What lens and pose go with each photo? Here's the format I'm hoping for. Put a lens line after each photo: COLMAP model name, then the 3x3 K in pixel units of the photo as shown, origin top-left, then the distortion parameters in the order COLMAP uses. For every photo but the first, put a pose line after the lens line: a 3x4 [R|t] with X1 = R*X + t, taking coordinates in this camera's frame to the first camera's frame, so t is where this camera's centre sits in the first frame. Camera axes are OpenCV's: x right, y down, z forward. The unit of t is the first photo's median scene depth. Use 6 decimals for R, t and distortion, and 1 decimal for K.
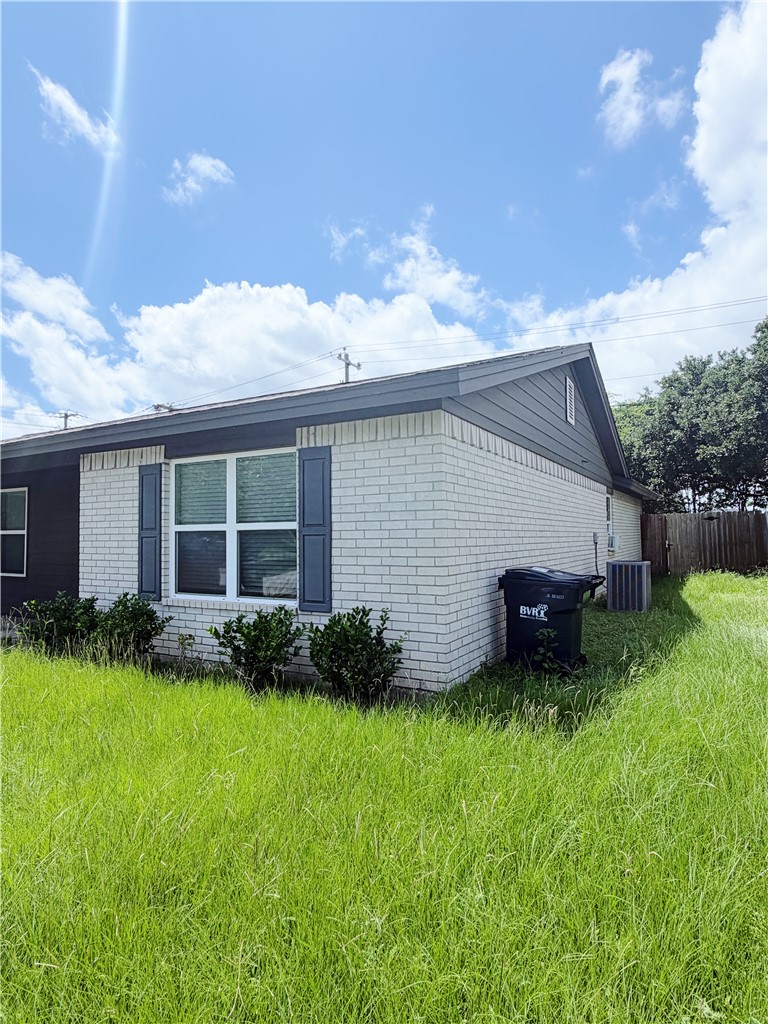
lens RADIAL K [[574.0, 0, 384.0], [0, 574.0, 512.0], [0, 0, 1]] dist [-0.002109, -0.000200]
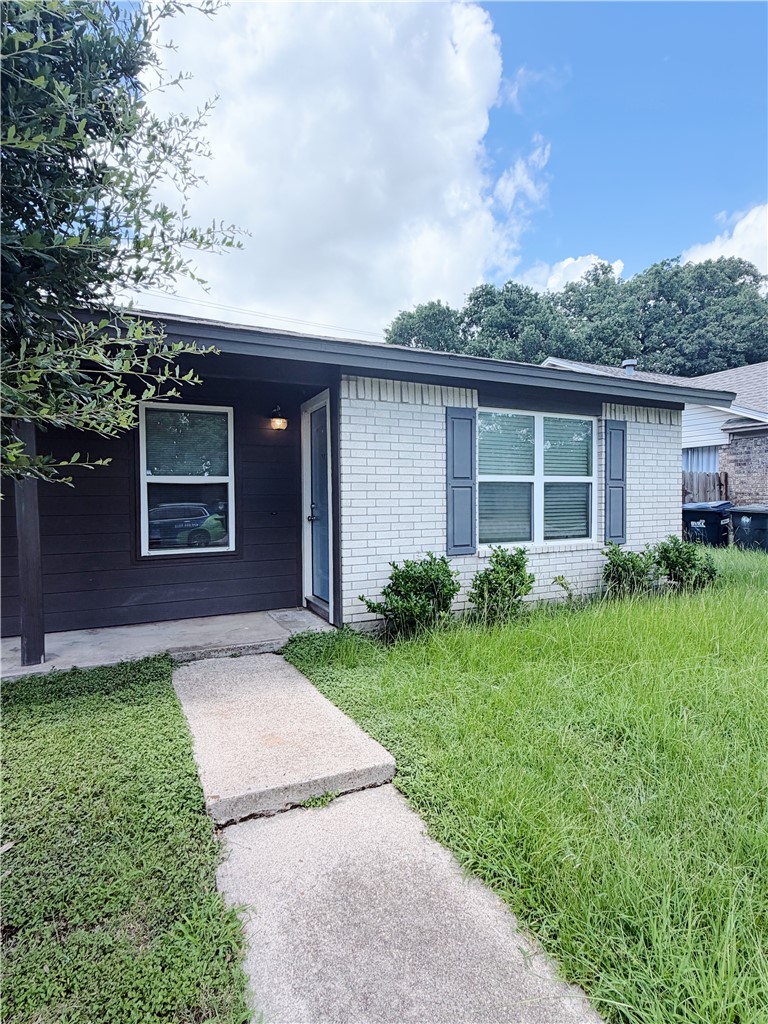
lens RADIAL K [[499.2, 0, 384.0], [0, 499.2, 512.0], [0, 0, 1]] dist [-0.068413, -0.000019]
pose [[0.571922, -0.032867, 0.819650, -1.206635], [-0.033434, 0.997433, 0.063325, 0.038200], [-0.819627, -0.063621, 0.569354, 0.689896]]
